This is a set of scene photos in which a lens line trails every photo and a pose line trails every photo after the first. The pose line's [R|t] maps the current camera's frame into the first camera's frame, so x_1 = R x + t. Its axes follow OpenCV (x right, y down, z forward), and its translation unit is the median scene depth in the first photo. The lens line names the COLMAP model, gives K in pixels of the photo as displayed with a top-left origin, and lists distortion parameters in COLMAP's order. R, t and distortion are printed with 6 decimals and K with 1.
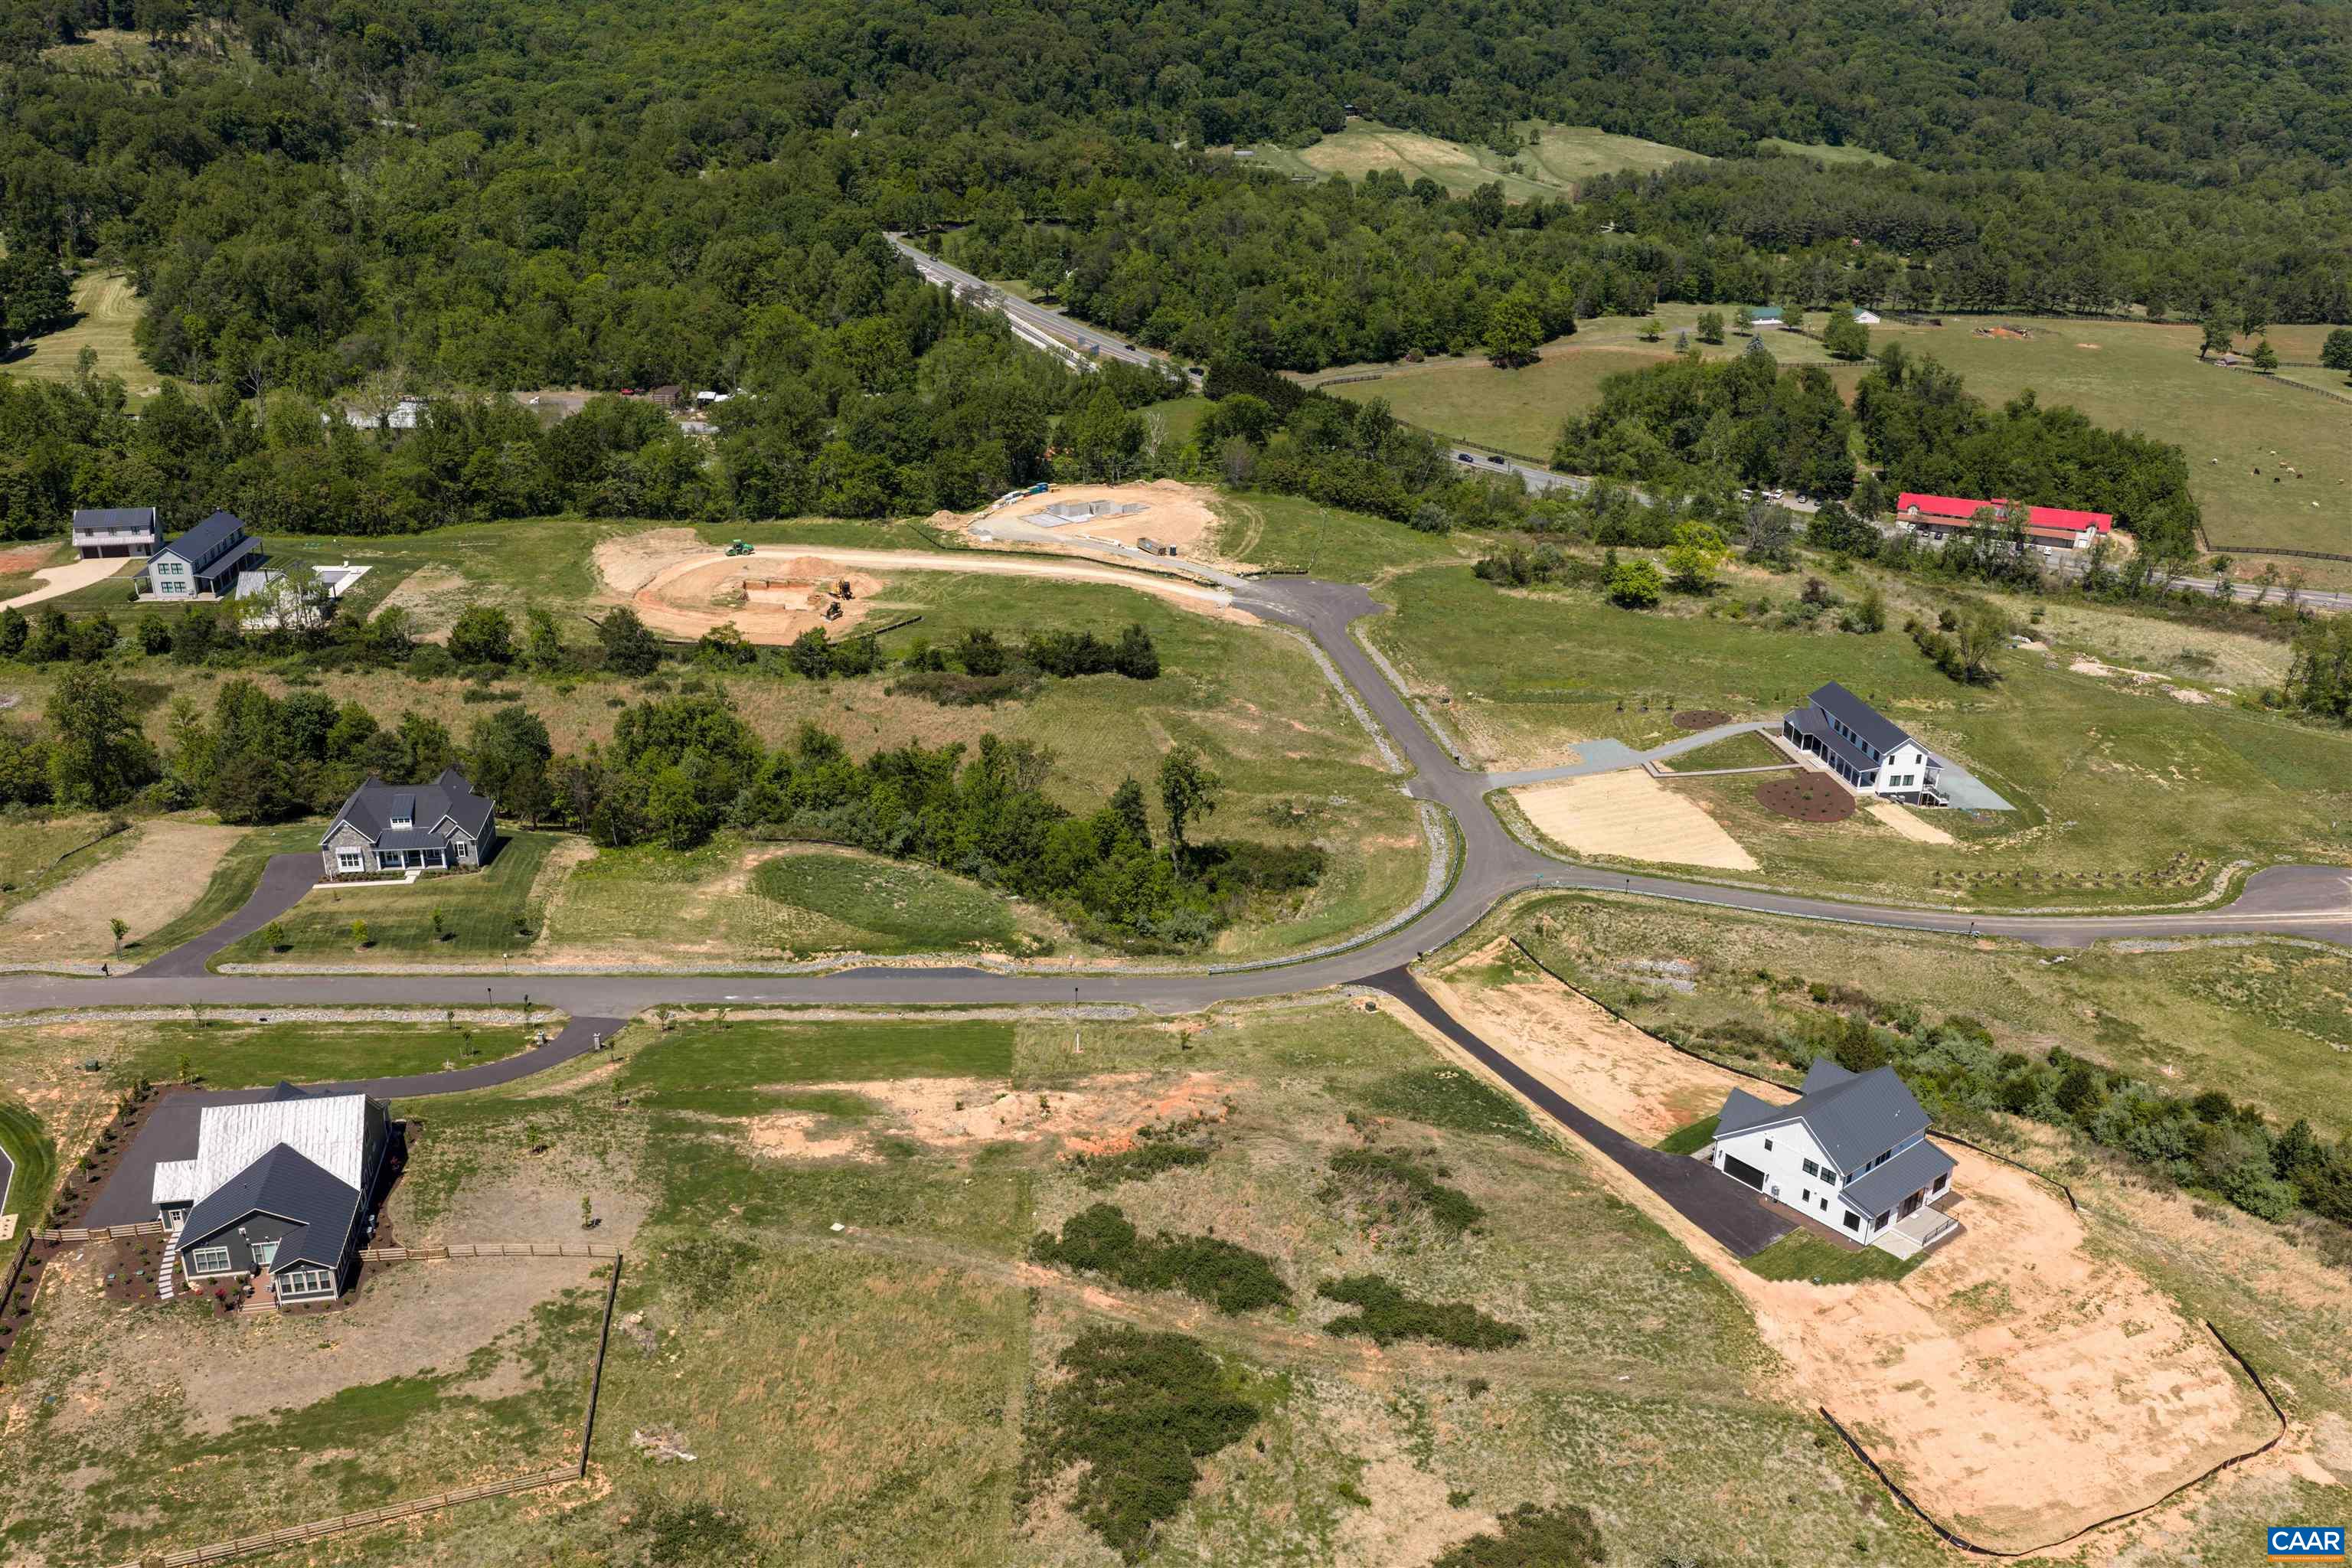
lens RADIAL K [[1943.7, 0, 1179.7], [0, 1943.7, 803.0], [0, 0, 1]] dist [0.015245, -0.020069]
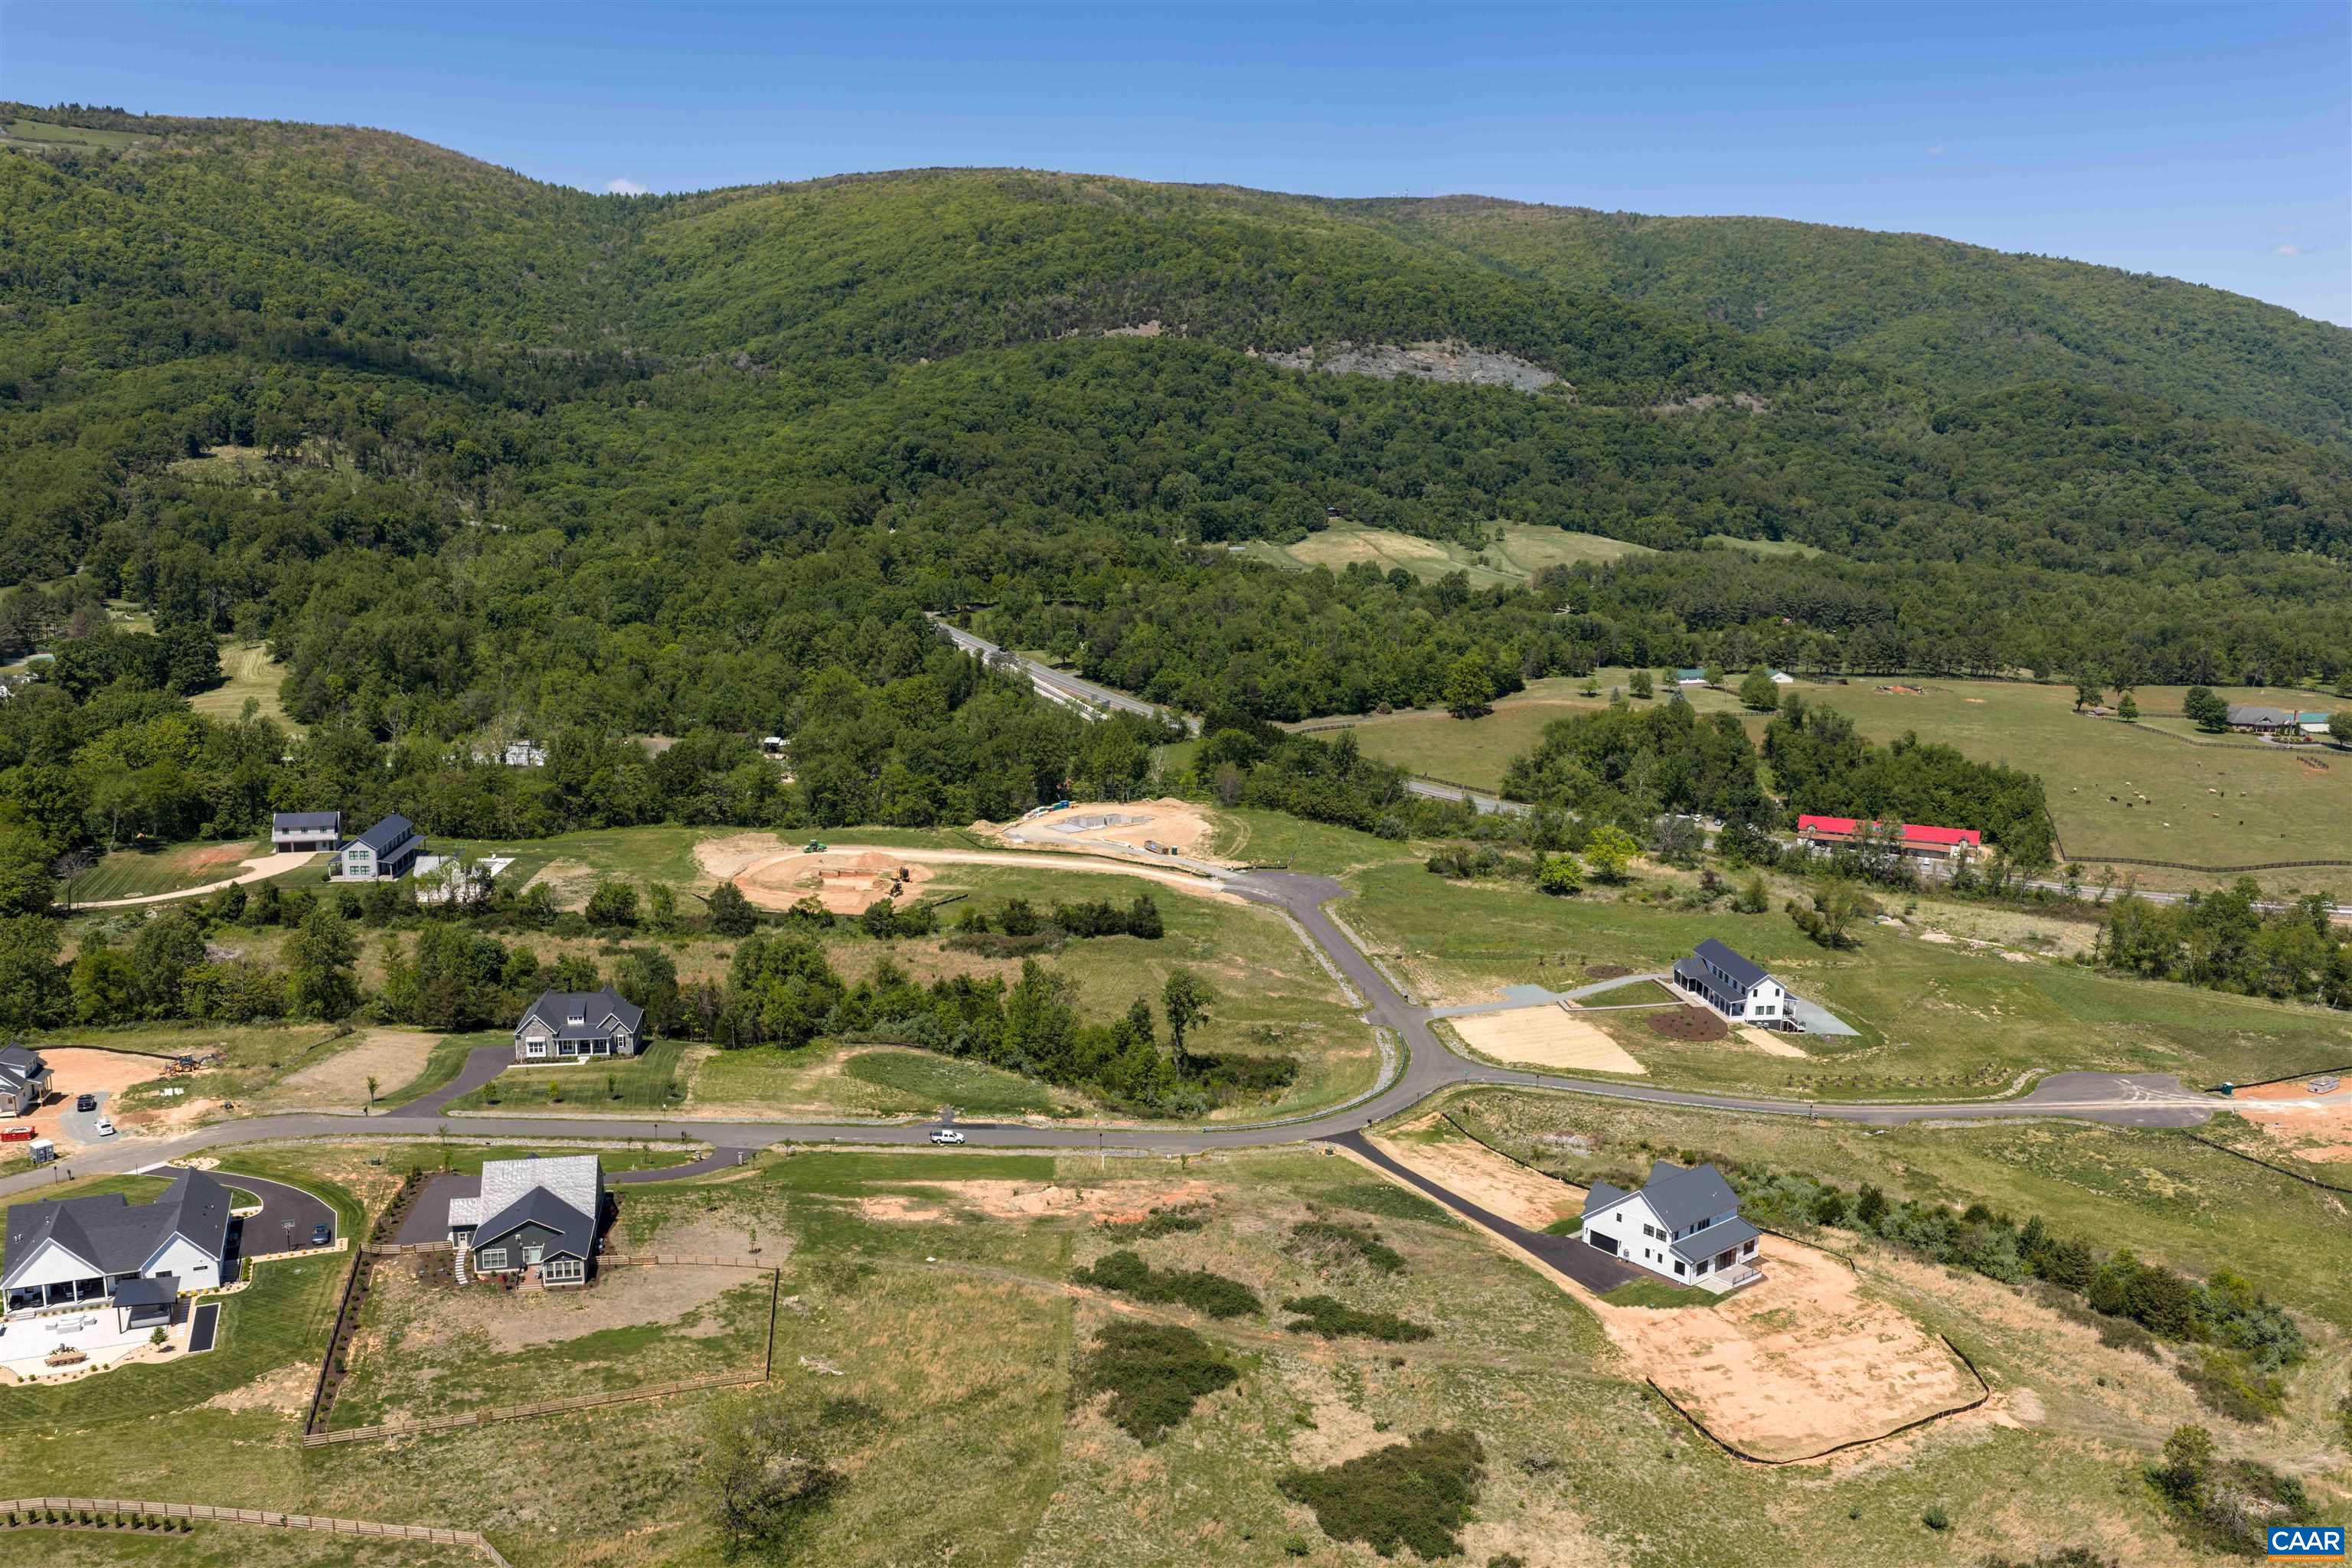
lens RADIAL K [[1940.5, 0, 1179.2], [0, 1940.5, 805.8], [0, 0, 1]] dist [0.032317, -0.059915]
pose [[0.999995, -0.003067, -0.000644, 0.000503], [0.002885, 0.981098, -0.193488, 0.103901], [0.001225, 0.193485, 0.981103, -0.247813]]
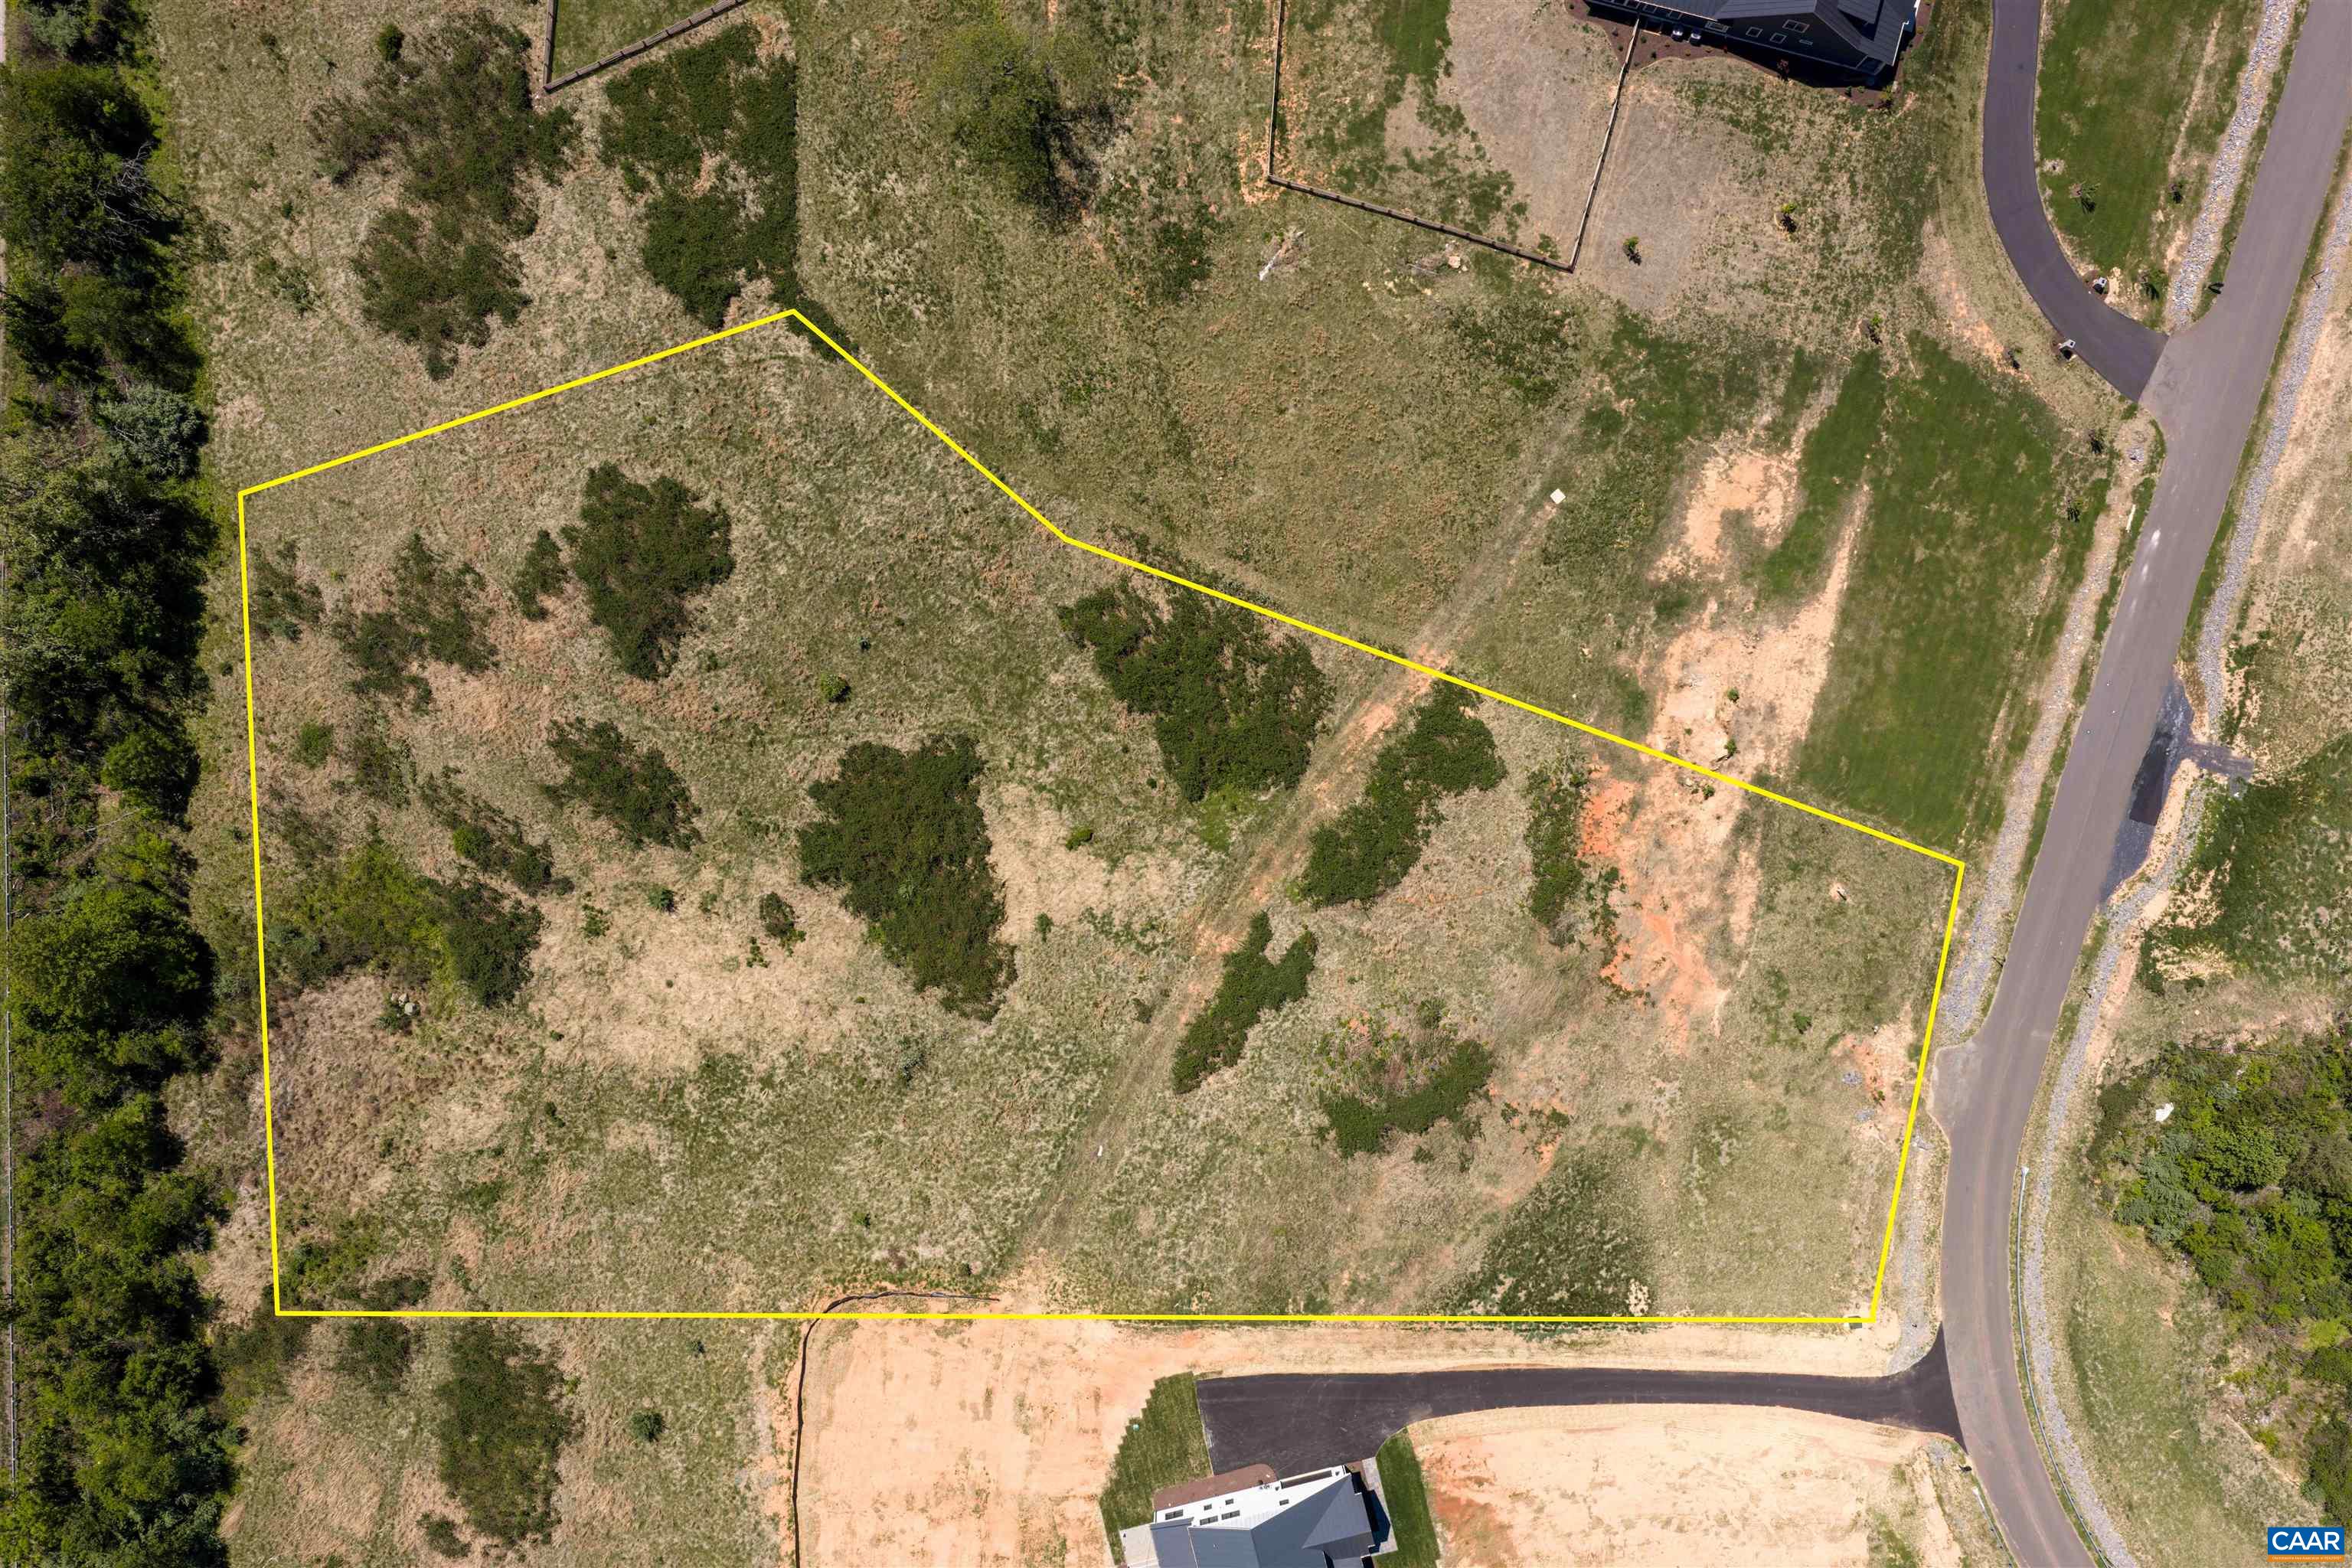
lens RADIAL K [[1943.7, 0, 1179.7], [0, 1943.7, 803.0], [0, 0, 1]] dist [0.015245, -0.020069]
pose [[-0.434288, 0.900695, -0.011908, 0.031968], [-0.354414, -0.158704, 0.921523, -0.380349], [0.828121, 0.404427, 0.388142, 0.326650]]
